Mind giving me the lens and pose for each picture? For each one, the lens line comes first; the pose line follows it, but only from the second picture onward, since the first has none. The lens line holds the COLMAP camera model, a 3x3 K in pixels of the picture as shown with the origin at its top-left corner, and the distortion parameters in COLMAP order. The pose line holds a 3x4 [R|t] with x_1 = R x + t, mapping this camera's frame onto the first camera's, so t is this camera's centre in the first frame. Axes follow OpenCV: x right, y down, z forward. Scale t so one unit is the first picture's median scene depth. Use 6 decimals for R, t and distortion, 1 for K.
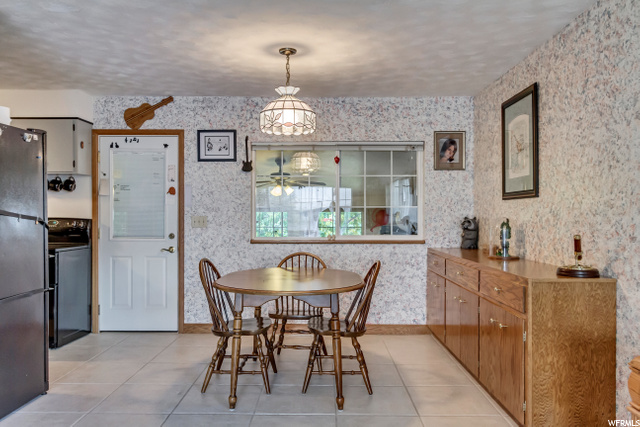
lens RADIAL K [[326.4, 0, 302.8], [0, 326.4, 210.6], [0, 0, 1]] dist [0.013273, -0.000848]
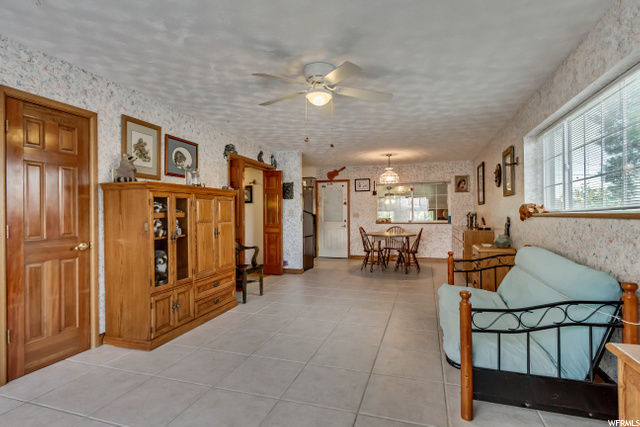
lens RADIAL K [[323.3, 0, 316.4], [0, 323.3, 212.9], [0, 0, 1]] dist [-0.001926, -0.005328]
pose [[0.948010, -0.008648, -0.318122, 0.194742], [0.007414, 0.999960, -0.005090, 0.026951], [0.318153, 0.002467, 0.948036, -1.492310]]
